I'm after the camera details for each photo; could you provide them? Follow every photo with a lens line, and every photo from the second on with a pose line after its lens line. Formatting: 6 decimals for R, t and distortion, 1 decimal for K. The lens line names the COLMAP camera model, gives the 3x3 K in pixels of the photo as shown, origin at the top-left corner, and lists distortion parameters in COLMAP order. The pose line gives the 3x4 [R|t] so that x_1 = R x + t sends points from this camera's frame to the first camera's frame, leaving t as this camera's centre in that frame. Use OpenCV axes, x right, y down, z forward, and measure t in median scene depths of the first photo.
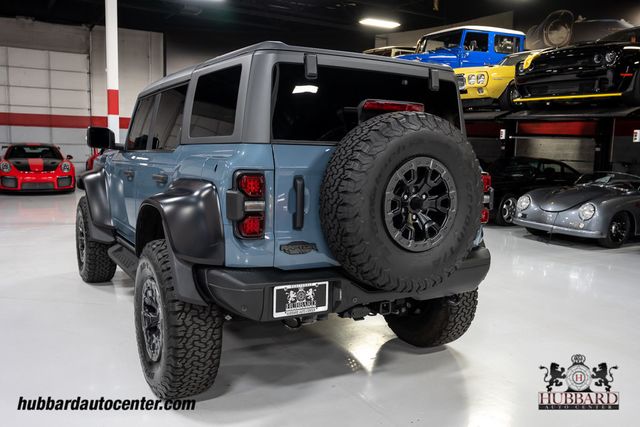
lens RADIAL K [[557.8, 0, 319.9], [0, 557.8, 215.5], [0, 0, 1]] dist [-0.041186, -0.009615]
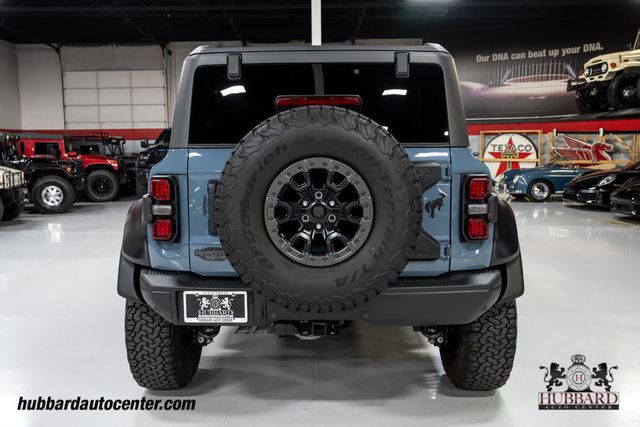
lens RADIAL K [[576.8, 0, 319.8], [0, 576.8, 213.5], [0, 0, 1]] dist [-0.042782, 0.017969]
pose [[0.863177, 0.025241, -0.504270, 0.621541], [-0.033883, 0.999394, -0.007974, -0.010715], [0.503763, 0.023969, 0.863509, 0.223641]]
